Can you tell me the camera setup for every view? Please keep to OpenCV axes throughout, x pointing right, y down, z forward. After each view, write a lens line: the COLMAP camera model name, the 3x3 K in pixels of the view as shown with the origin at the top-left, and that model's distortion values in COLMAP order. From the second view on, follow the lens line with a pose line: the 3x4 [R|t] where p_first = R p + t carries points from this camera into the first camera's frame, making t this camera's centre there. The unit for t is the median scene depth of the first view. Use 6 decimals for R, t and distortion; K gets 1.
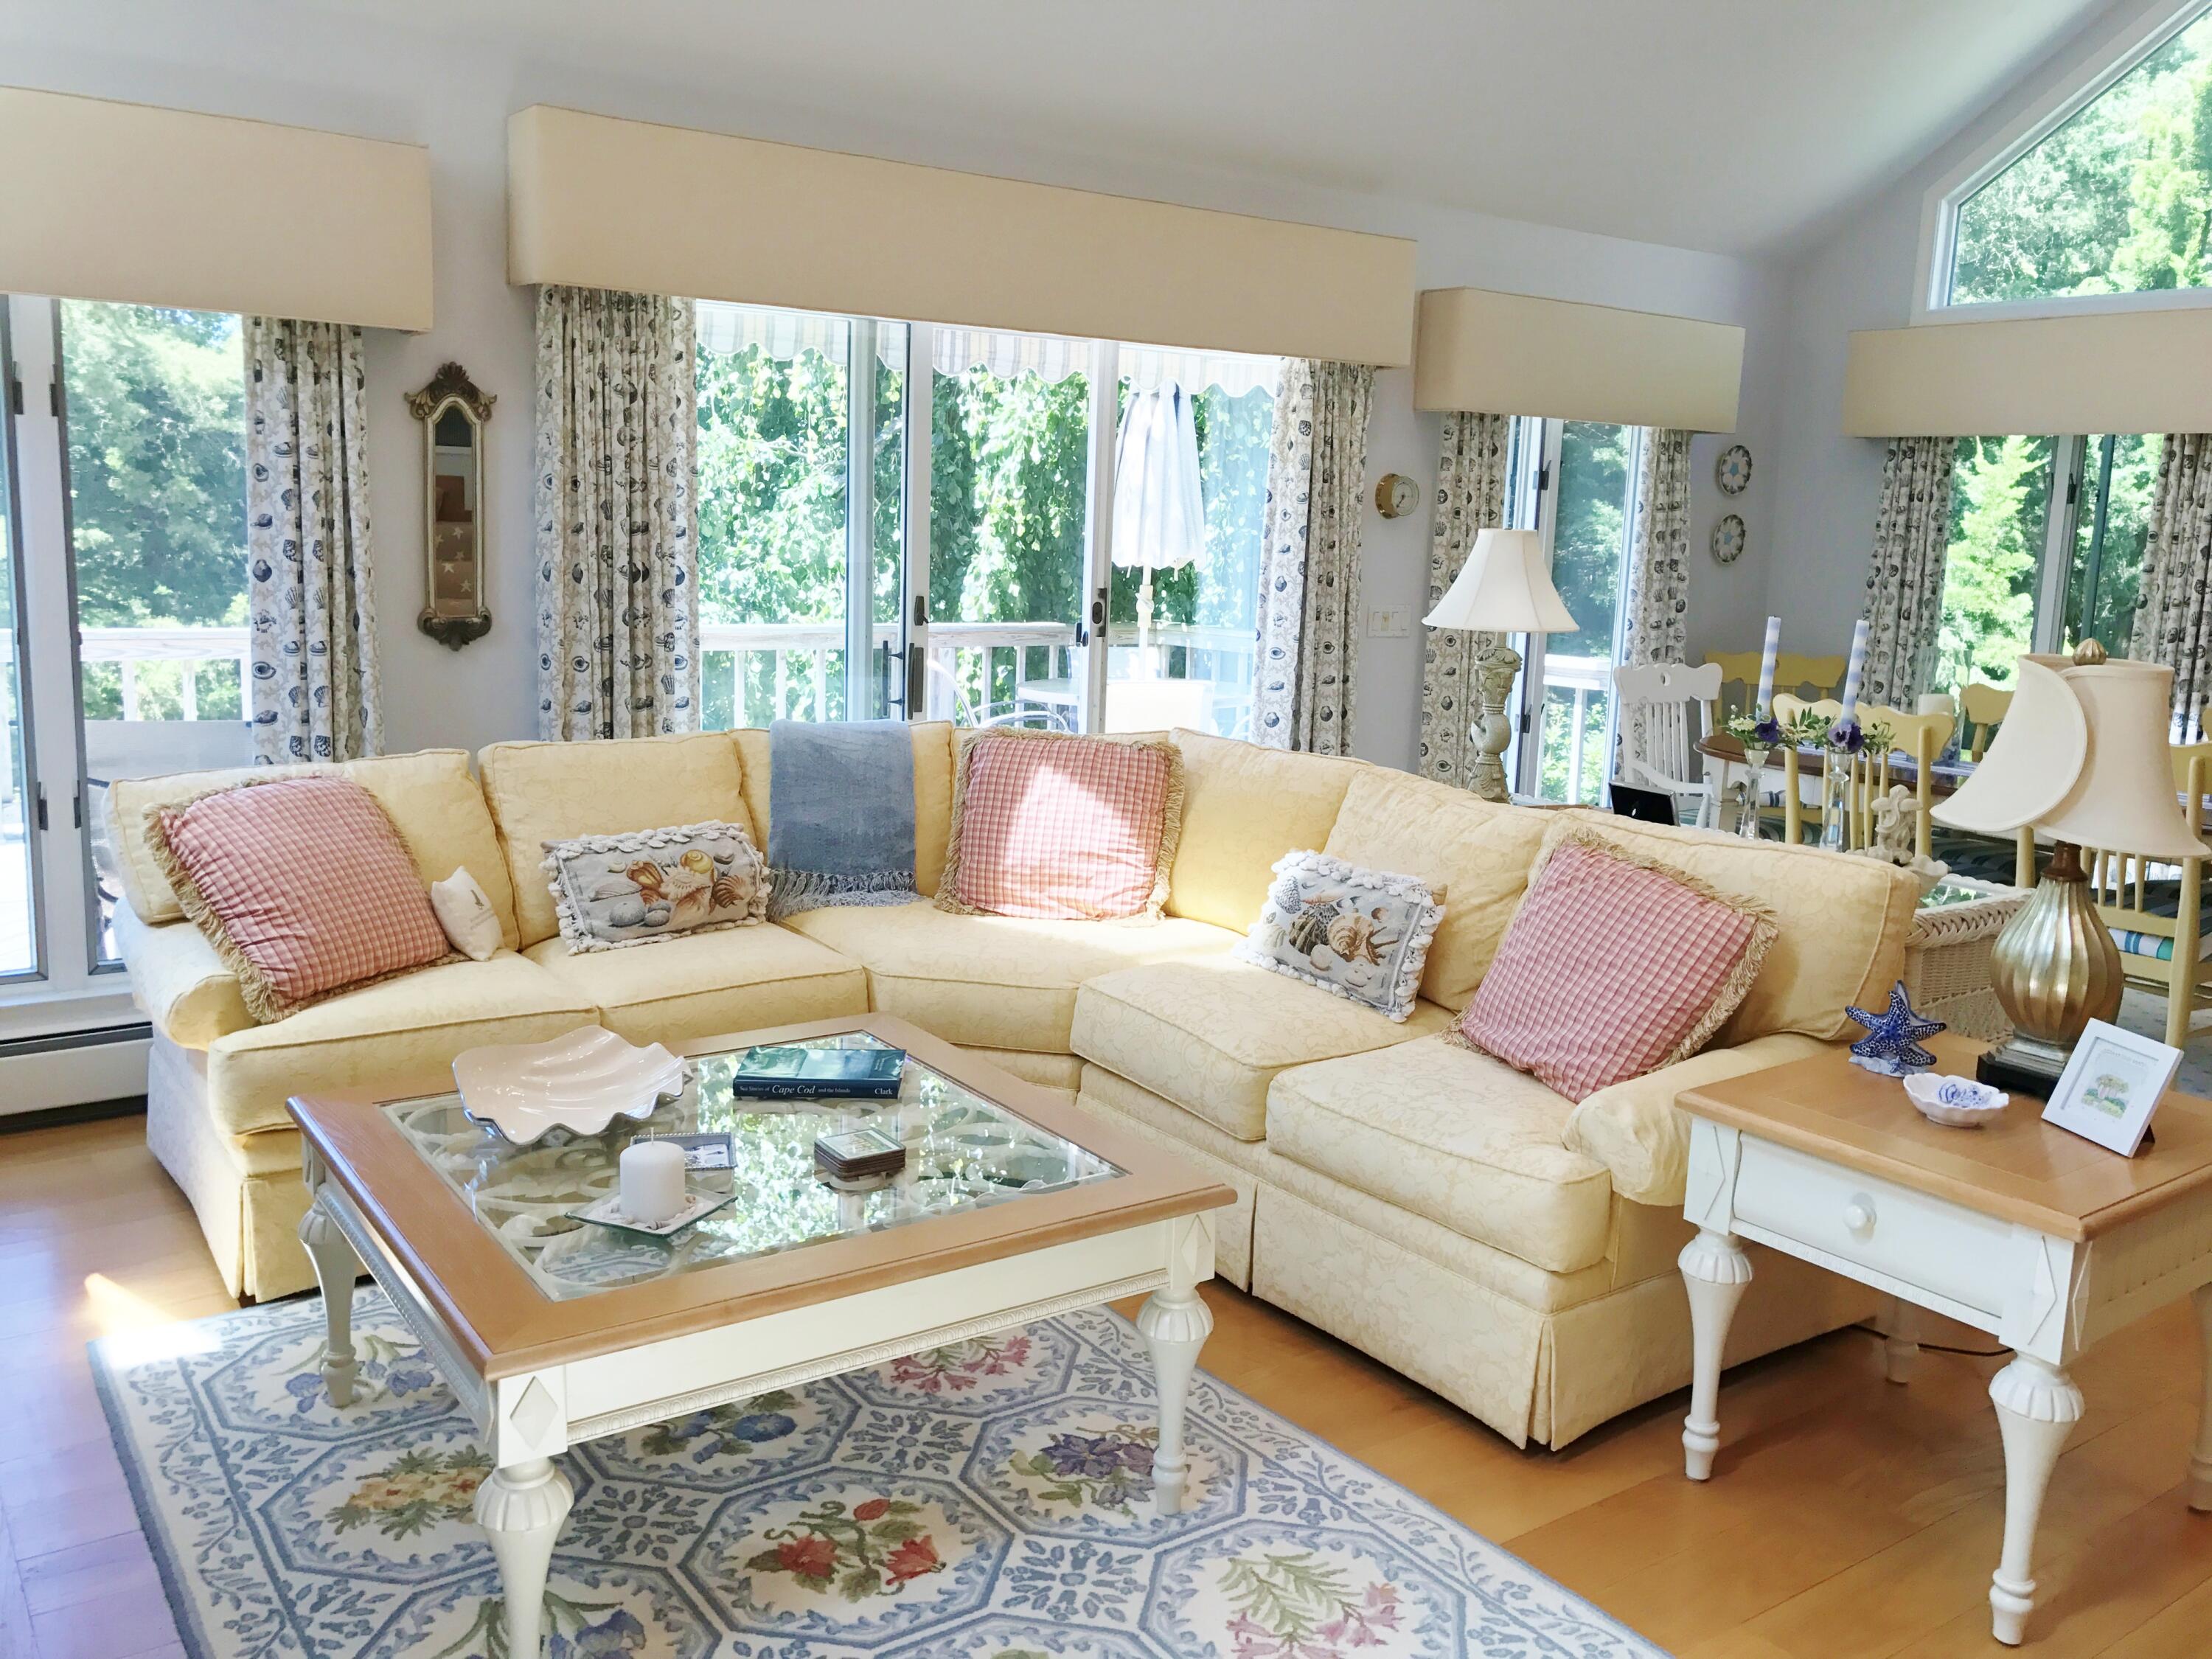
lens RADIAL K [[1833.2, 0, 1108.7], [0, 1833.2, 822.9], [0, 0, 1]] dist [0.039059, -0.034752]
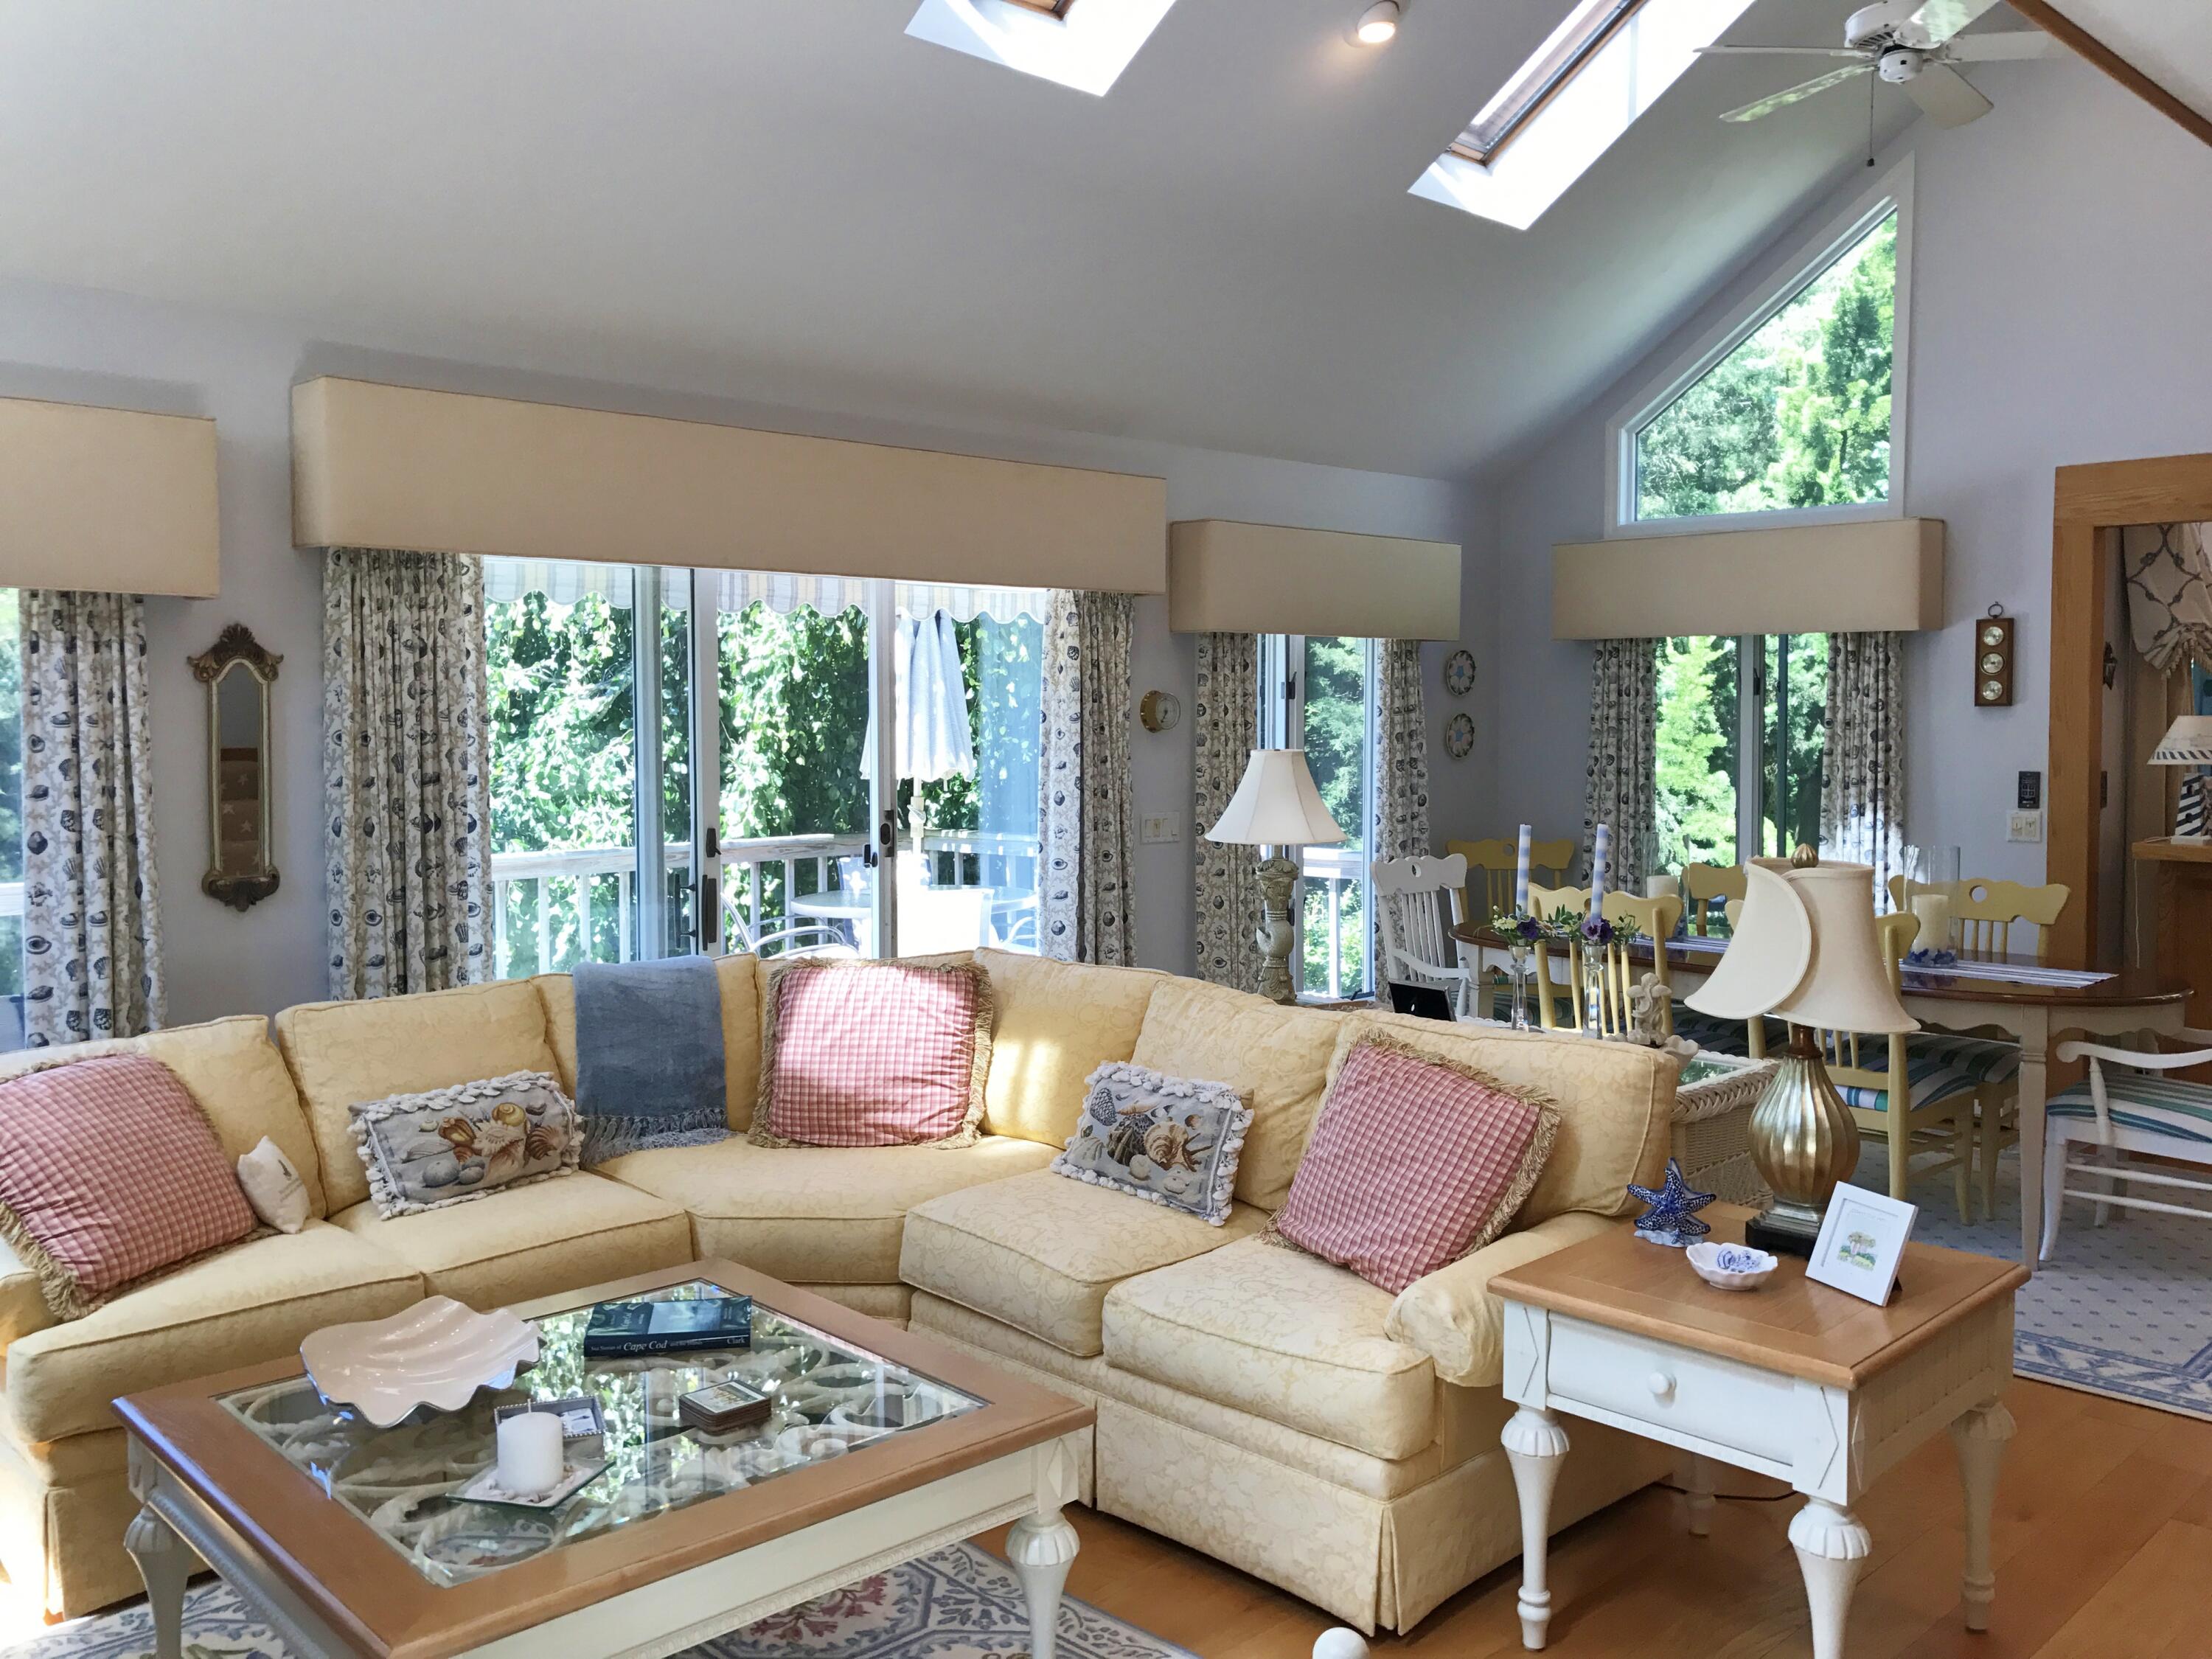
lens RADIAL K [[1833.2, 0, 1113.6], [0, 1833.2, 819.6], [0, 0, 1]] dist [0.039059, -0.034752]
pose [[0.988922, -0.044225, 0.141696, -0.033278], [0.058894, 0.993135, -0.101063, -0.016255], [-0.136254, 0.108289, 0.984738, -0.042159]]
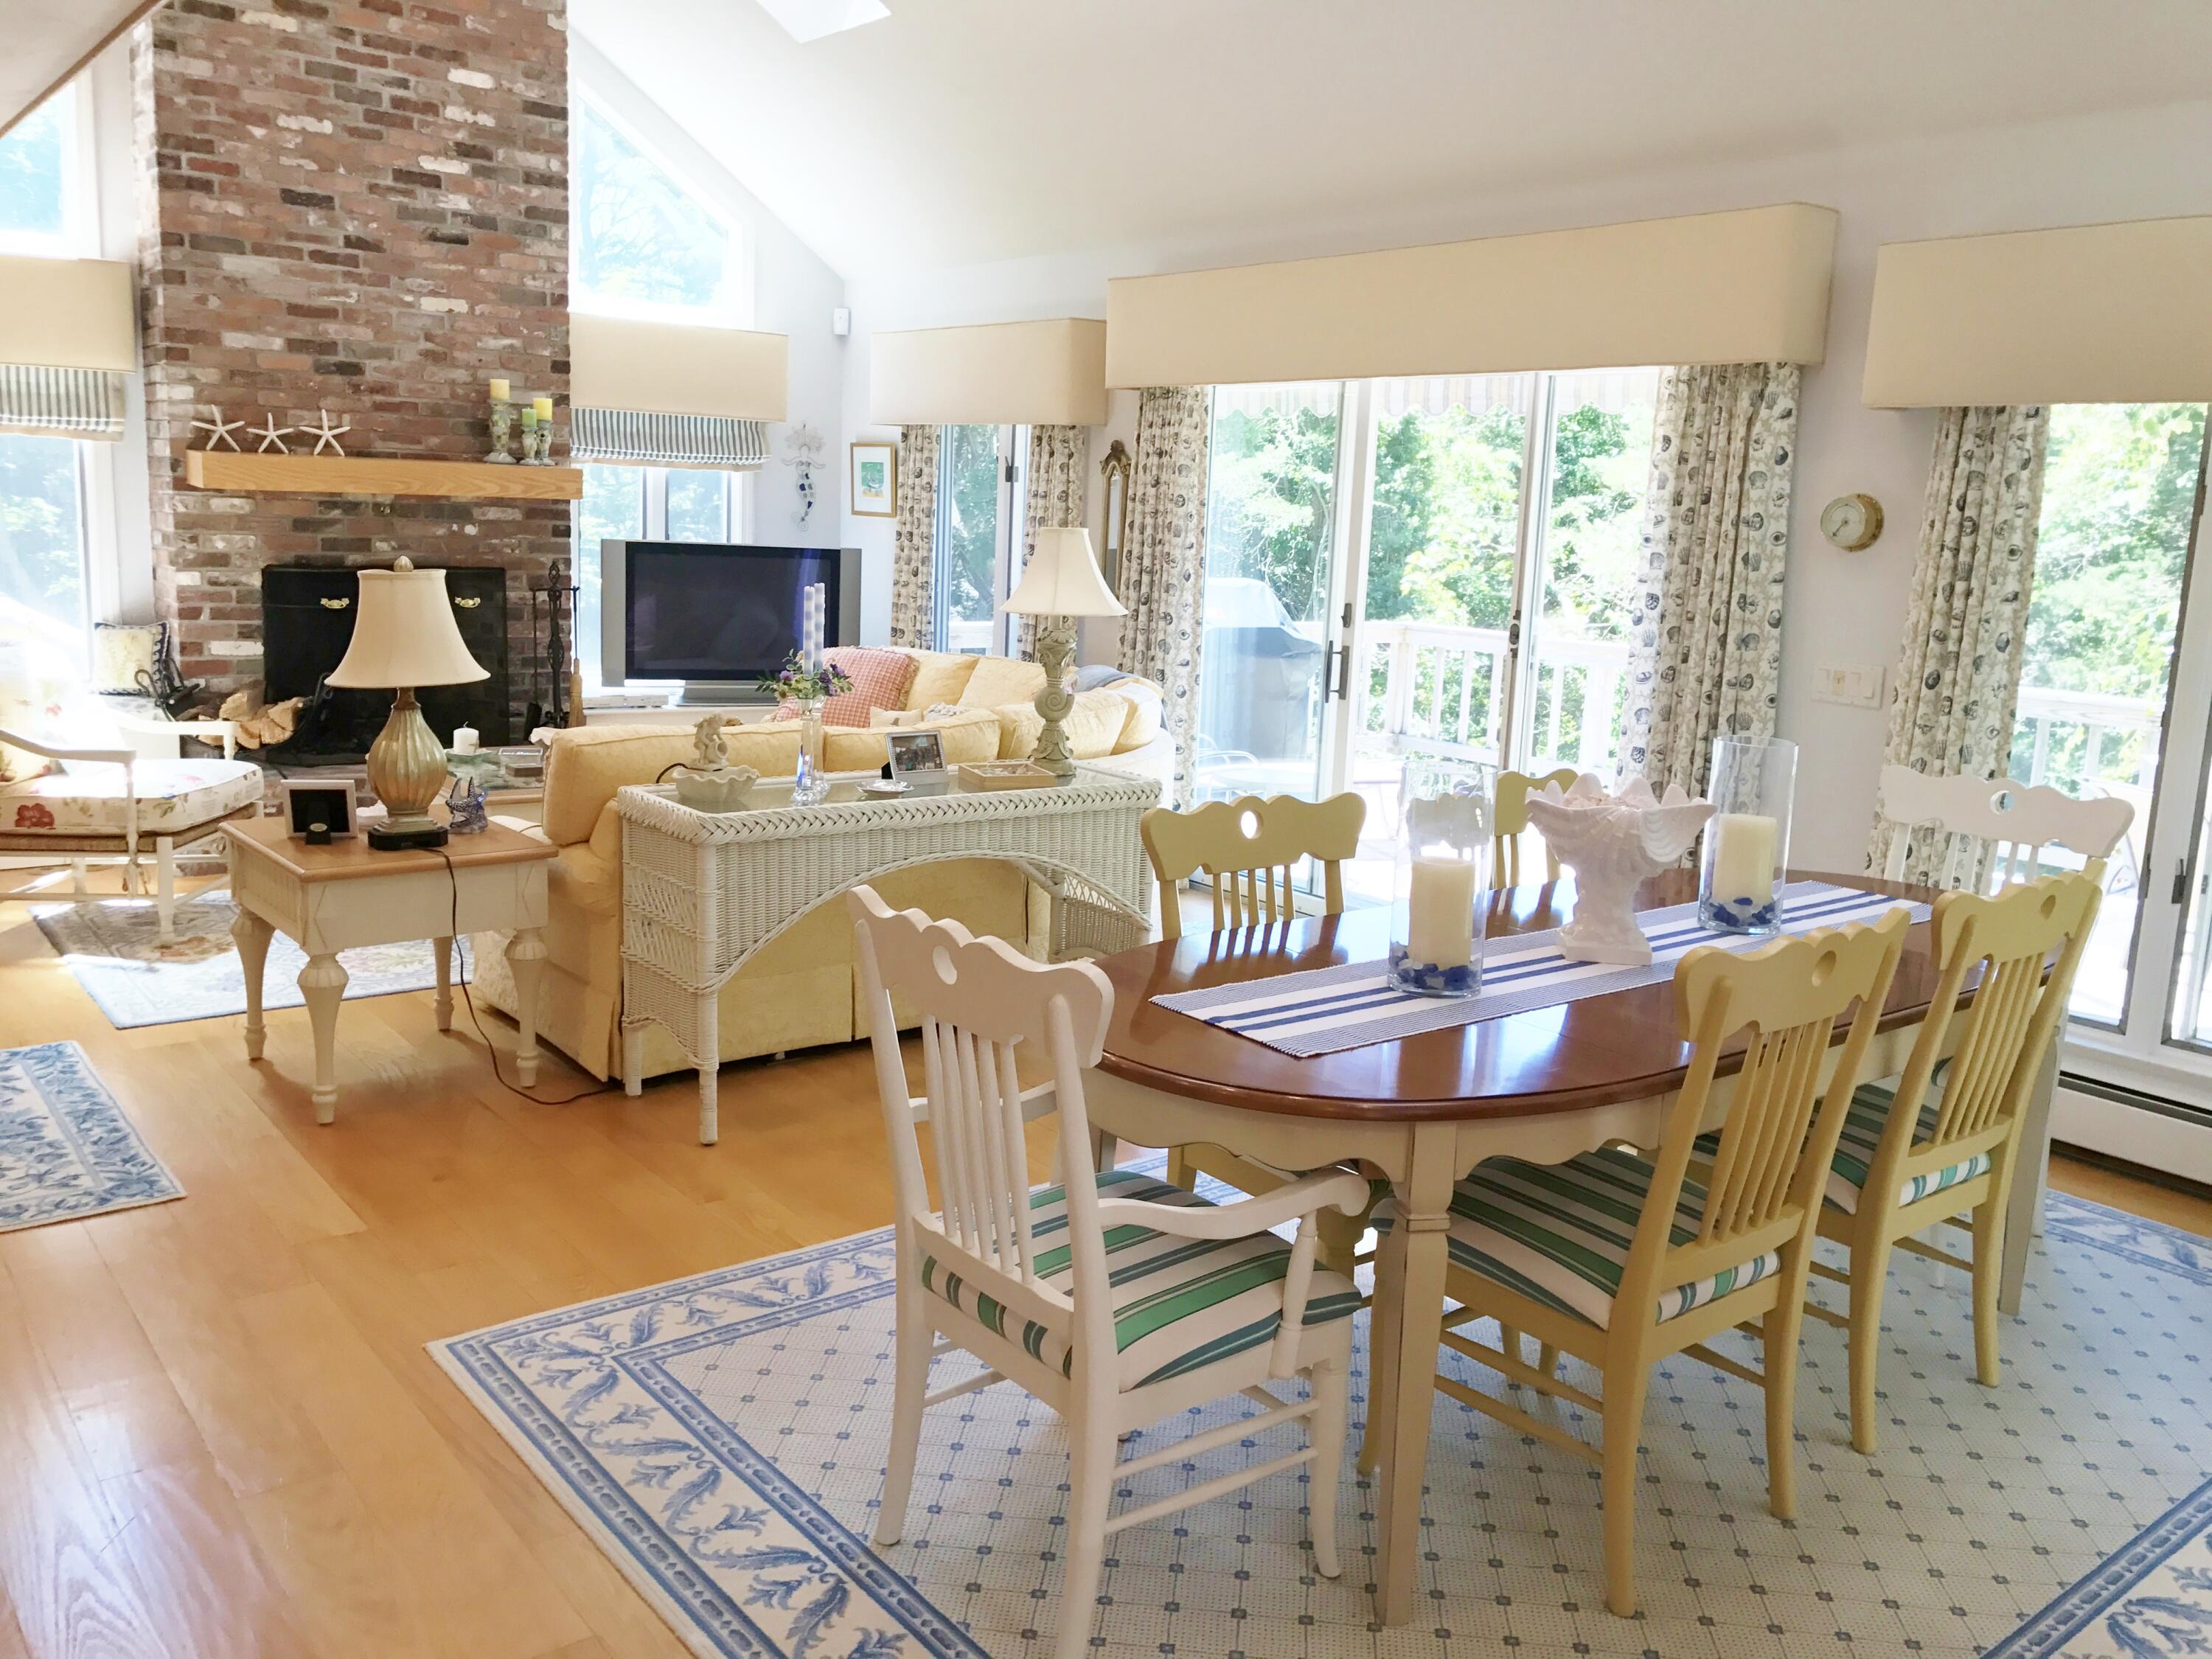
lens RADIAL K [[1833.2, 0, 1120.2], [0, 1833.2, 839.2], [0, 0, 1]] dist [0.039059, -0.034752]
pose [[0.040454, 0.143250, -0.988859, 1.394056], [-0.215965, 0.967529, 0.131325, -0.125934], [0.975563, 0.208247, 0.070077, 1.005873]]
